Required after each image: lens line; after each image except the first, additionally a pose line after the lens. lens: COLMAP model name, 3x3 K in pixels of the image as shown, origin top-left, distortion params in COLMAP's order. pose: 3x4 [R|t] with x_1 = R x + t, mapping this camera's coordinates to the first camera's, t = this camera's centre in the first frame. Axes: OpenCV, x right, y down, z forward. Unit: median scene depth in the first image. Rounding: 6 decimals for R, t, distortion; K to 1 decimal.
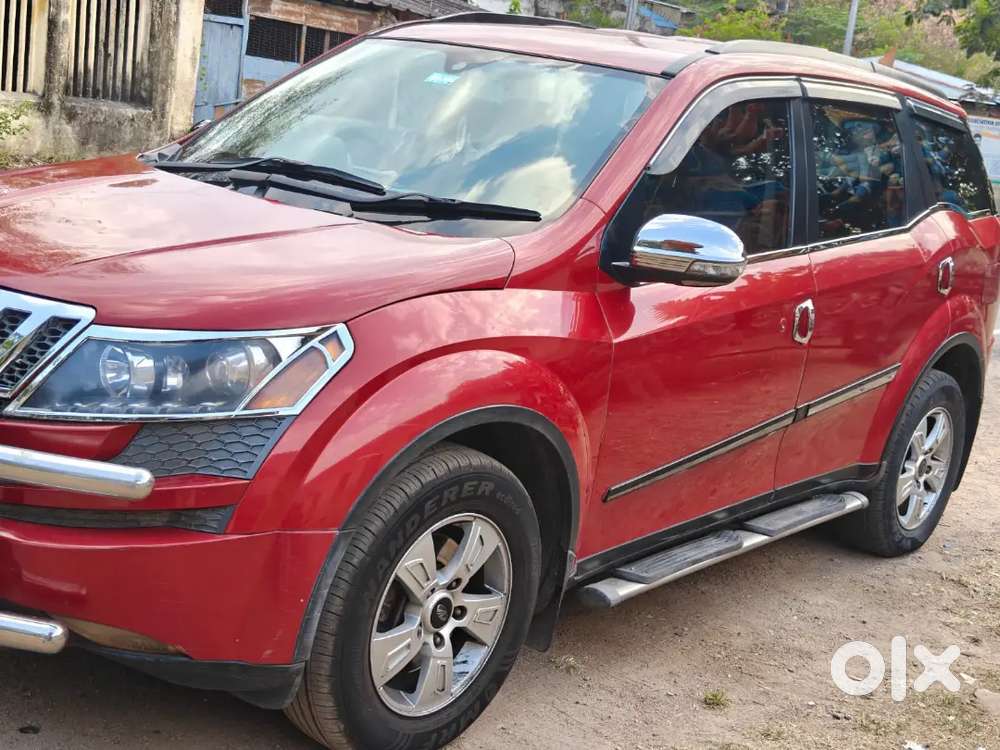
lens RADIAL K [[1383.7, 0, 500.0], [0, 1383.7, 375.0], [0, 0, 1]] dist [0.117176, -0.434664]
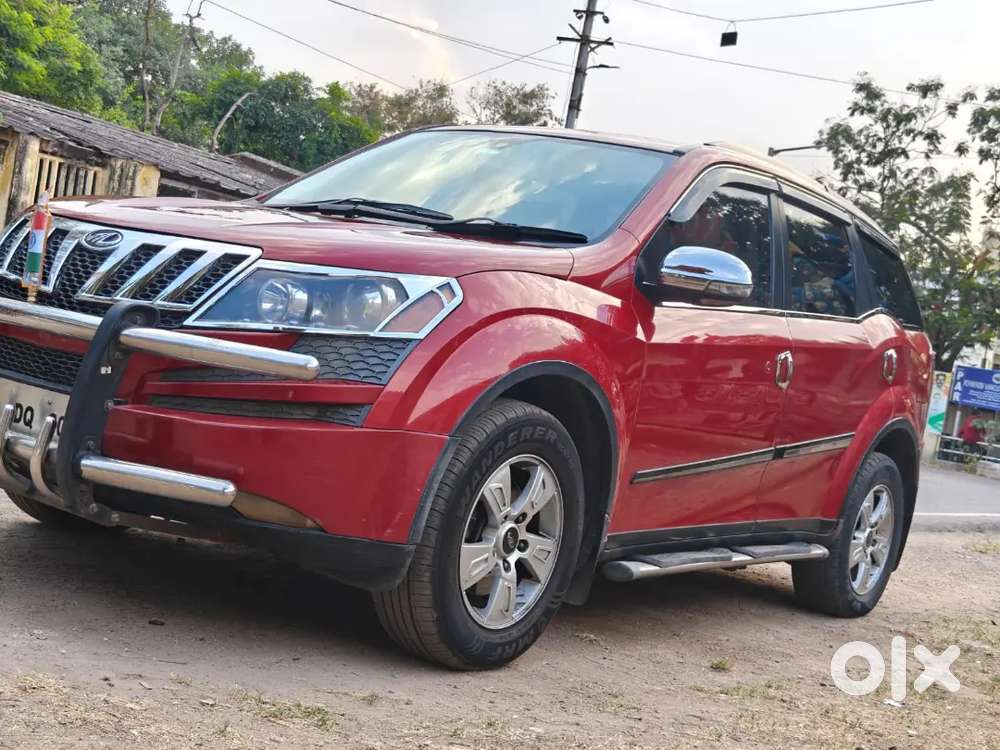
lens RADIAL K [[1378.9, 0, 488.8], [0, 1378.9, 379.3], [0, 0, 1]] dist [0.126200, -0.483379]
pose [[0.996637, 0.046113, 0.067732, -0.129269], [-0.033953, 0.984717, -0.170821, 0.209345], [-0.074574, 0.167946, 0.982971, -0.159828]]
